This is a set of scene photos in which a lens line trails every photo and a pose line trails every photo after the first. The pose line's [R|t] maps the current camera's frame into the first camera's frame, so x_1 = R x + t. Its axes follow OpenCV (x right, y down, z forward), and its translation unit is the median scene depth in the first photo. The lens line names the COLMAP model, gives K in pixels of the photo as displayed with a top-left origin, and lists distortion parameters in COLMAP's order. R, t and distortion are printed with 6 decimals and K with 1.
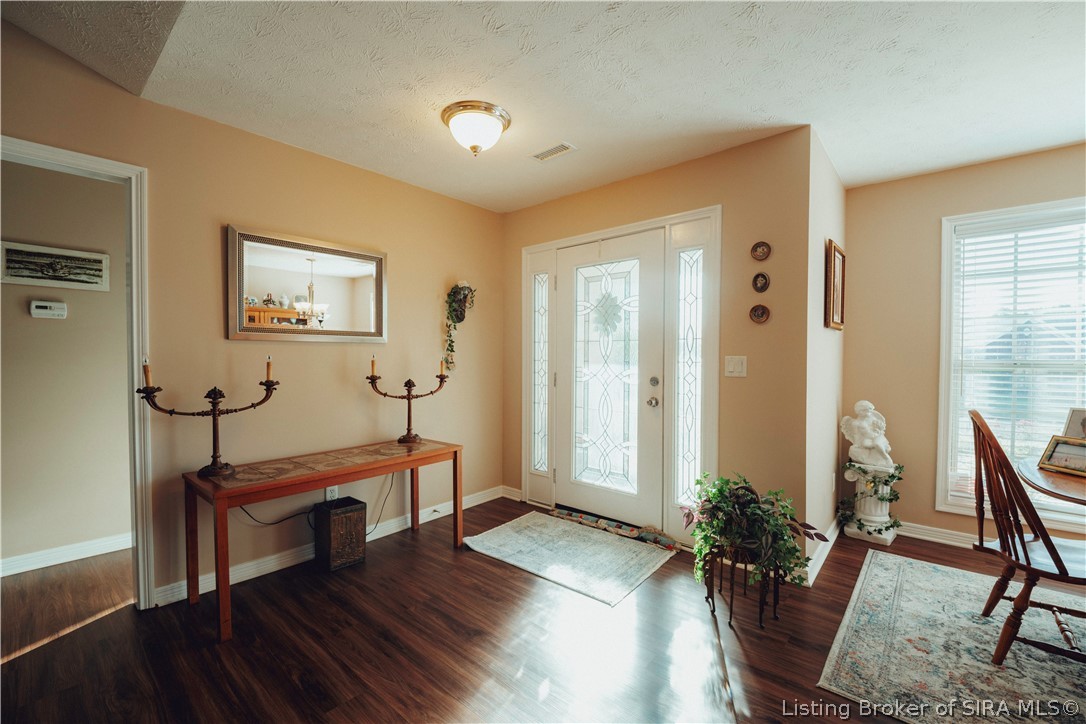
lens RADIAL K [[452.9, 0, 540.3], [0, 452.9, 365.2], [0, 0, 1]] dist [-0.002130, -0.002694]
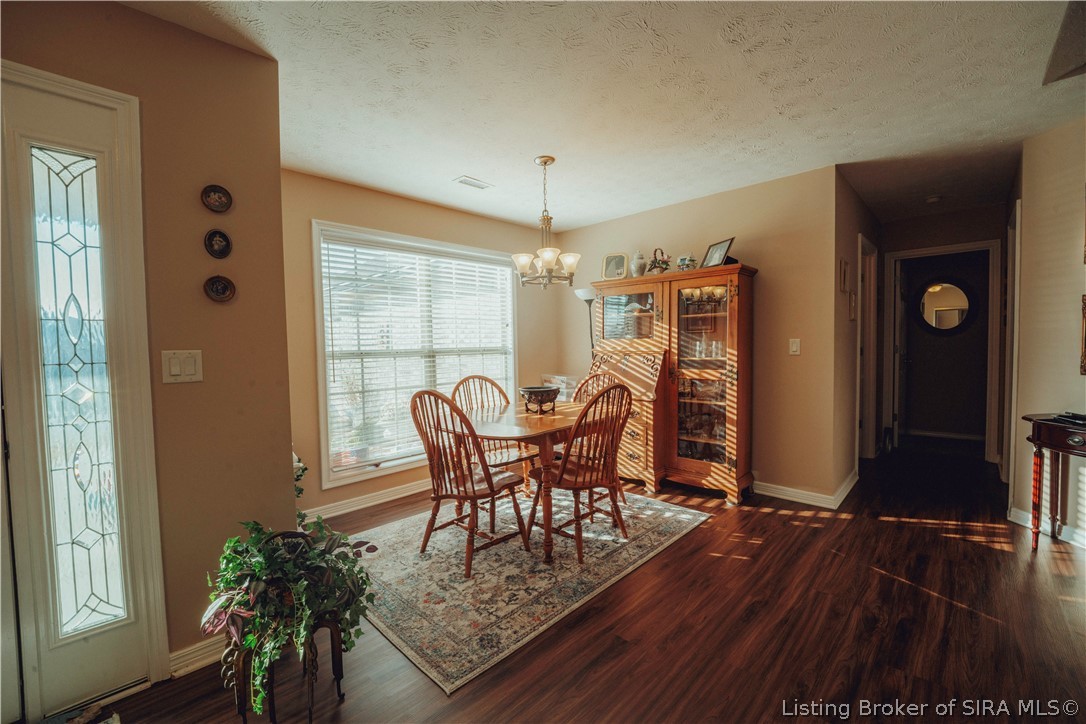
lens RADIAL K [[446.2, 0, 526.7], [0, 446.2, 361.7], [0, 0, 1]] dist [-0.020571, -0.000461]
pose [[0.049362, -0.040354, 0.997965, -0.145641], [0.036238, 0.998598, 0.038587, -0.008889], [-0.998123, 0.034260, 0.050755, 0.413119]]
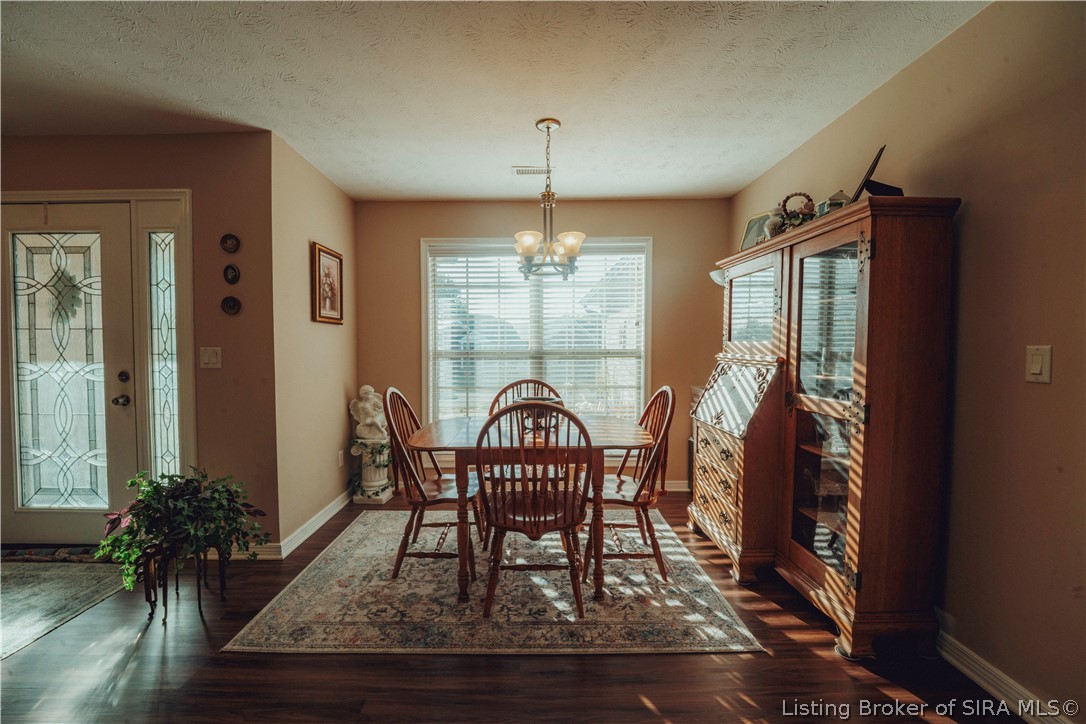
lens RADIAL K [[458.0, 0, 531.4], [0, 458.0, 362.3], [0, 0, 1]] dist [-0.019538, -0.000558]
pose [[0.744170, -0.023994, 0.667559, 0.253758], [0.014555, 0.999700, 0.019707, 0.002472], [-0.667831, -0.004949, 0.744296, -0.168537]]
